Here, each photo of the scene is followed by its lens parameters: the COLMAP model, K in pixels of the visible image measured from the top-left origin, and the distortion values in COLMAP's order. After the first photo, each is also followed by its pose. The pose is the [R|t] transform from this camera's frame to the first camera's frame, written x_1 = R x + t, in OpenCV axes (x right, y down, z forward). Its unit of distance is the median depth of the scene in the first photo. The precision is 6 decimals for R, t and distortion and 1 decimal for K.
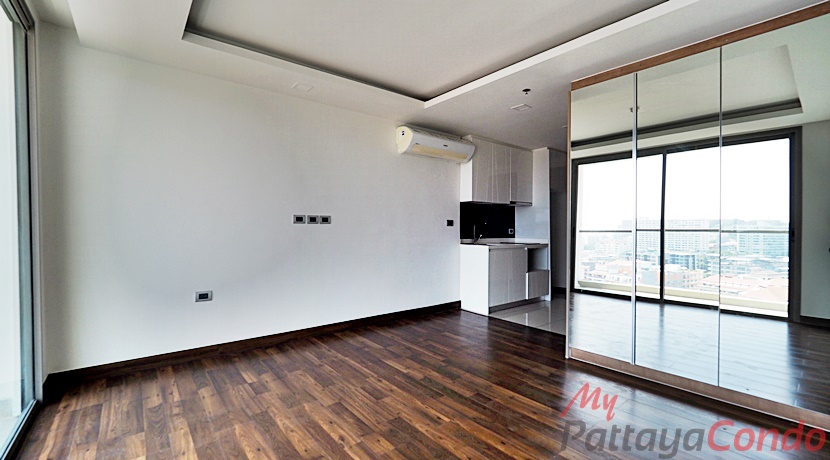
lens RADIAL K [[354.9, 0, 400.2], [0, 354.9, 233.0], [0, 0, 1]] dist [-0.000198, -0.000156]
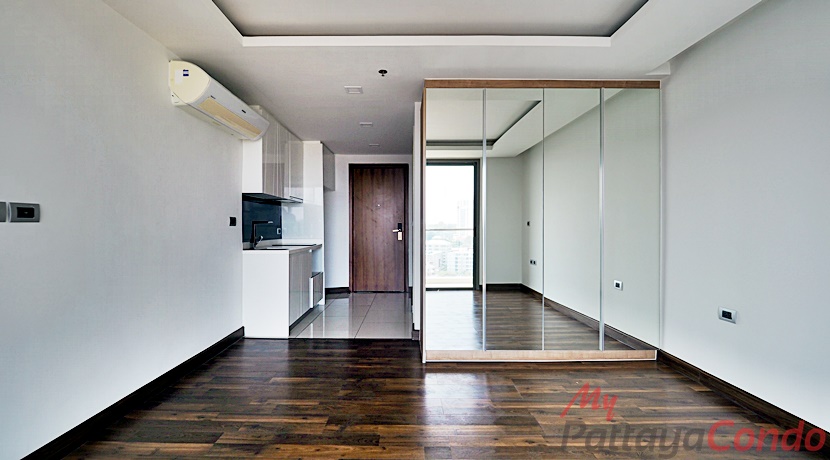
lens RADIAL K [[352.3, 0, 408.1], [0, 352.3, 227.4], [0, 0, 1]] dist [-0.002012, -0.000916]
pose [[0.614907, -0.006699, 0.788571, -0.283090], [0.013119, 0.999912, -0.001735, -0.013592], [-0.788491, 0.011412, 0.614941, 0.401585]]
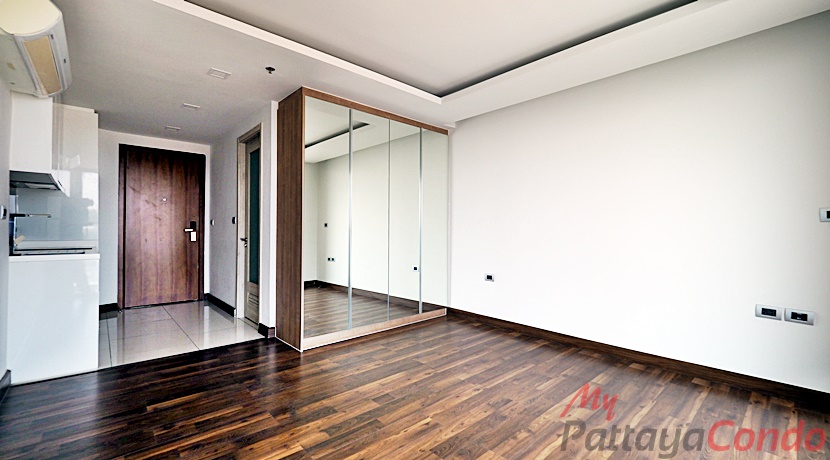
lens RADIAL K [[352.3, 0, 408.1], [0, 352.3, 227.4], [0, 0, 1]] dist [-0.002012, -0.000916]
pose [[-0.077525, 0.001672, 0.996989, -0.520106], [0.007750, 0.999969, -0.001075, -0.004303], [-0.996960, 0.007643, -0.077536, 0.698737]]
